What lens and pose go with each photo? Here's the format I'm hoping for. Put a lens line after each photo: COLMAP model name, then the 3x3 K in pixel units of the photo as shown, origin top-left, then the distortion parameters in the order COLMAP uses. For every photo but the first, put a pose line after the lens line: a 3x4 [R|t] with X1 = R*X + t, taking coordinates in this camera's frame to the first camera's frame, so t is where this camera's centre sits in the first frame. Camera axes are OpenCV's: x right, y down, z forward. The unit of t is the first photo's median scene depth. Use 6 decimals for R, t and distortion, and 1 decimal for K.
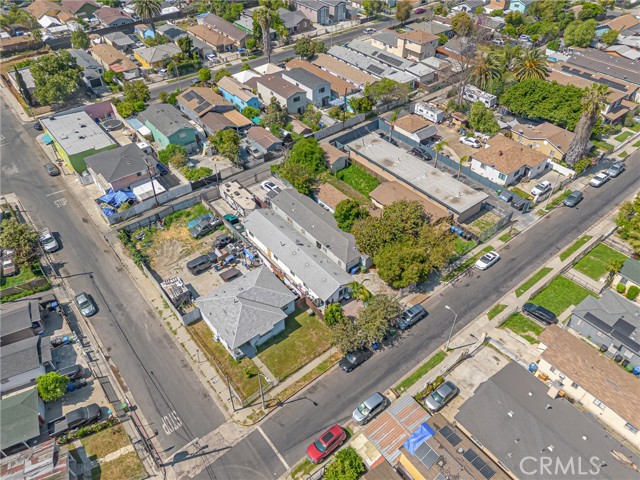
lens RADIAL K [[475.1, 0, 319.7], [0, 475.1, 230.7], [0, 0, 1]] dist [0.064492, -0.064481]
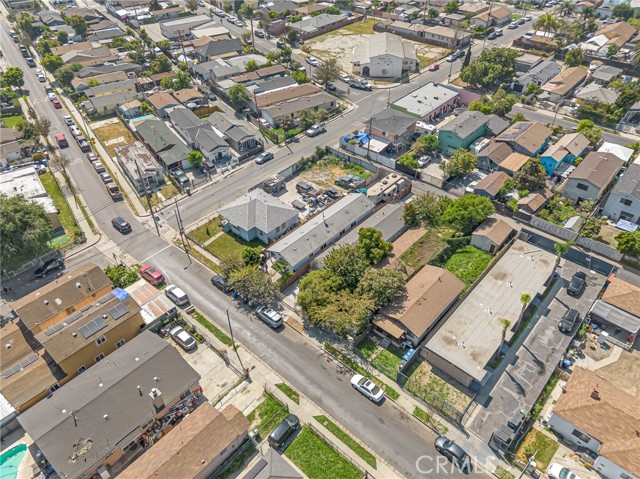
lens RADIAL K [[462.0, 0, 321.5], [0, 462.0, 237.3], [0, 0, 1]] dist [0.062431, -0.062532]
pose [[0.167295, 0.630748, -0.757739, 0.838213], [-0.642448, 0.652733, 0.401499, -0.399621], [0.747846, 0.419639, 0.514422, 0.472396]]
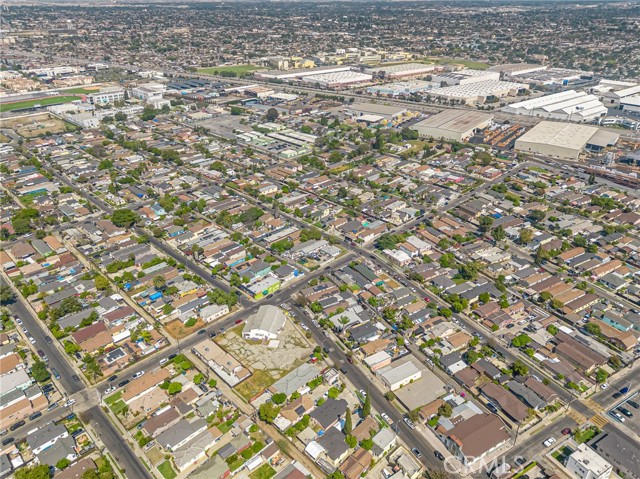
lens RADIAL K [[475.1, 0, 319.7], [0, 475.1, 230.2], [0, 0, 1]] dist [0.064492, -0.064481]
pose [[-0.097273, -0.445702, 0.889881, -4.300356], [0.655960, 0.643729, 0.394118, -1.934545], [-0.748501, 0.622064, 0.229745, -0.198414]]
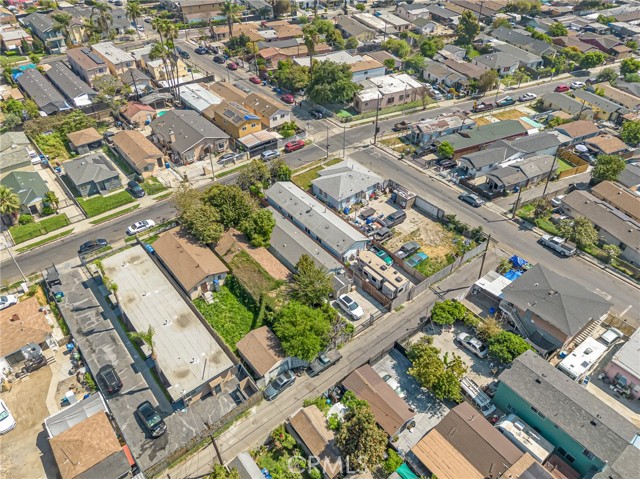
lens RADIAL K [[475.1, 0, 319.7], [0, 475.1, 230.2], [0, 0, 1]] dist [0.064492, -0.064481]
pose [[-0.999994, -0.001806, 0.002958, -0.074922], [0.002586, 0.179435, 0.983766, -1.122040], [-0.002308, 0.983768, -0.179429, 1.313164]]
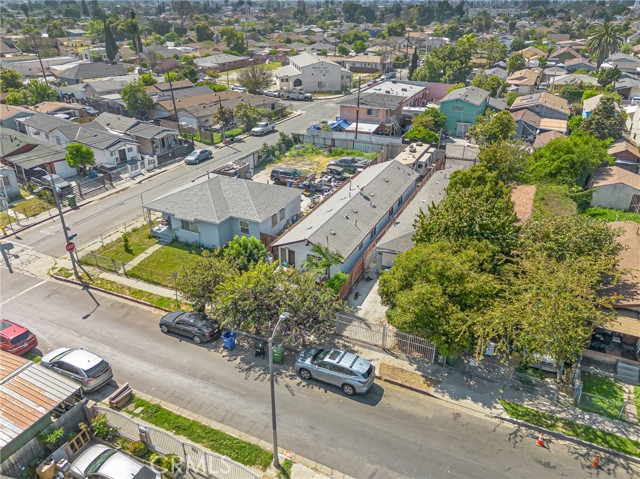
lens RADIAL K [[475.1, 0, 319.7], [0, 475.1, 230.2], [0, 0, 1]] dist [0.064492, -0.064481]
pose [[0.436324, 0.390794, -0.810495, 0.459239], [-0.590763, 0.803842, 0.069553, 0.058107], [0.678691, 0.448462, 0.581602, 0.666105]]
